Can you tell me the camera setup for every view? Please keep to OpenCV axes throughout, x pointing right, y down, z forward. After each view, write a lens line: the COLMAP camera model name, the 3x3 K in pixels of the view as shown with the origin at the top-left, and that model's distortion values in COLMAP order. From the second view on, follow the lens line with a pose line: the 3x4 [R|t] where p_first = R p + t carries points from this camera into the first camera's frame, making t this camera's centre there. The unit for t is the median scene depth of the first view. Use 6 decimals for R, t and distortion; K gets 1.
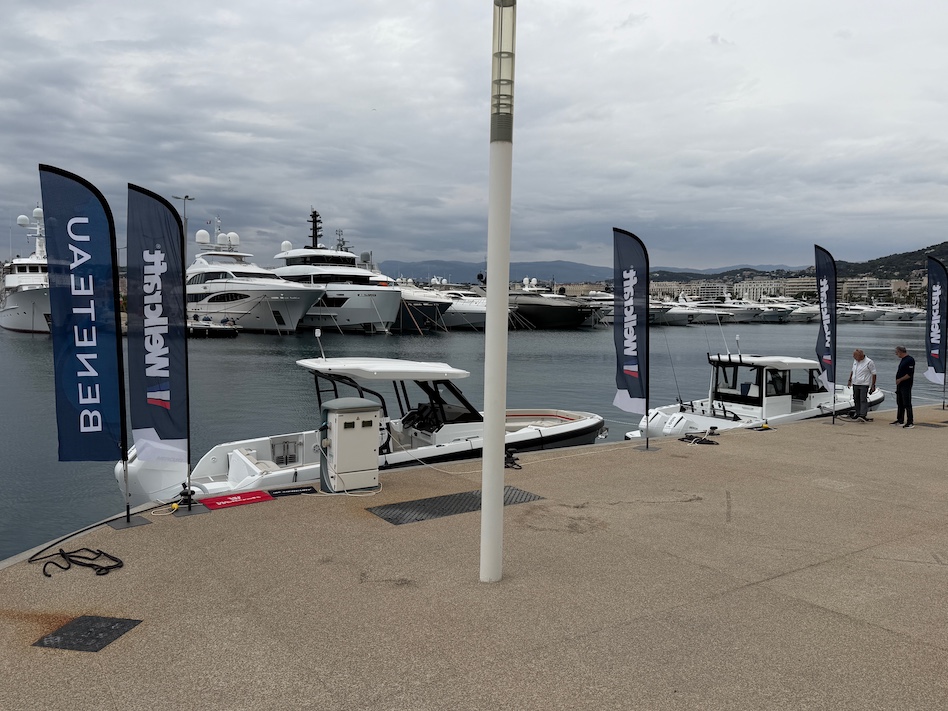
lens RADIAL K [[720.8, 0, 474.0], [0, 720.8, 355.5], [0, 0, 1]] dist [0.040730, -0.000879]
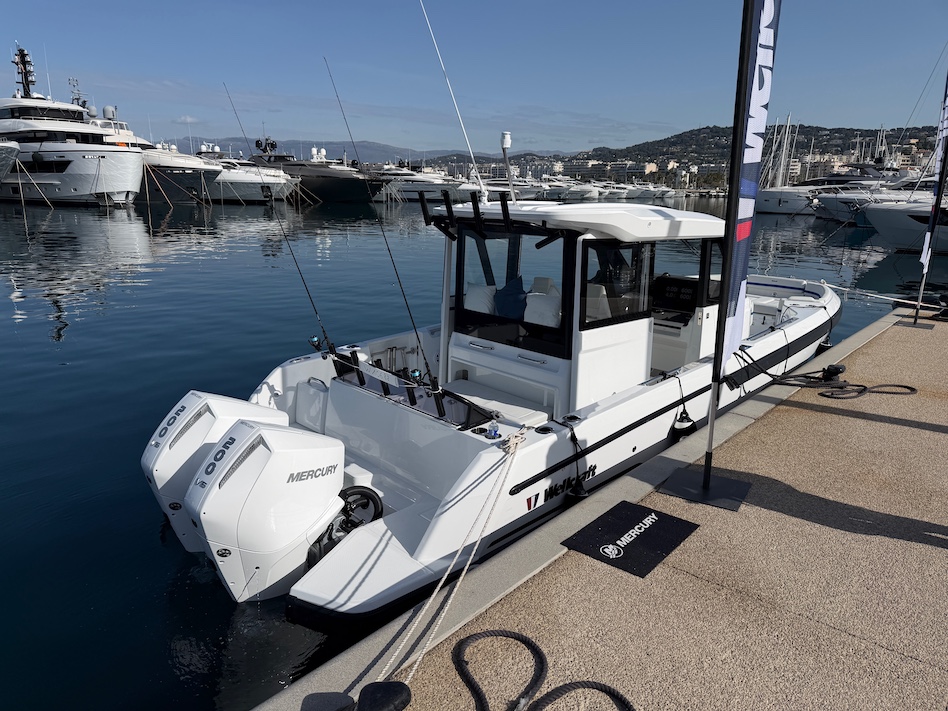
lens RADIAL K [[649.0, 0, 474.0], [0, 649.0, 355.5], [0, 0, 1]] dist [0.005266, -0.006362]
pose [[0.962847, -0.060511, 0.263182, 0.050129], [0.010474, 0.982207, 0.187510, 0.002499], [-0.269846, -0.177787, 0.946348, 0.131631]]
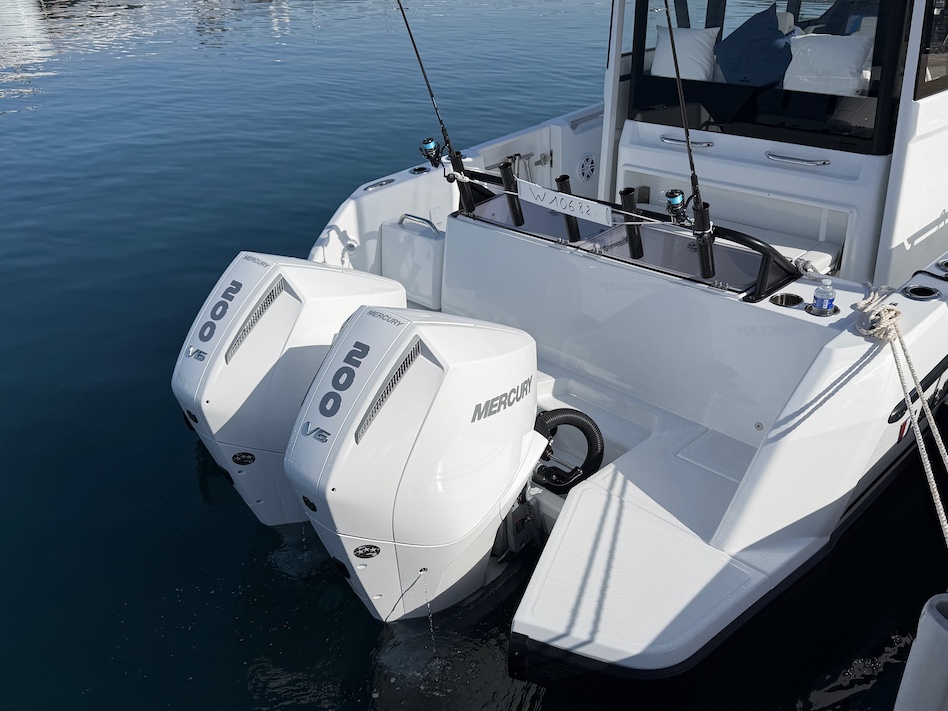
lens RADIAL K [[869.7, 0, 474.0], [0, 869.7, 355.5], [0, 0, 1]] dist [0.175475, -0.311850]
pose [[0.966235, -0.159219, 0.202580, 0.044252], [0.069643, 0.918344, 0.389607, 0.004262], [-0.248071, -0.362344, 0.898425, 0.145033]]
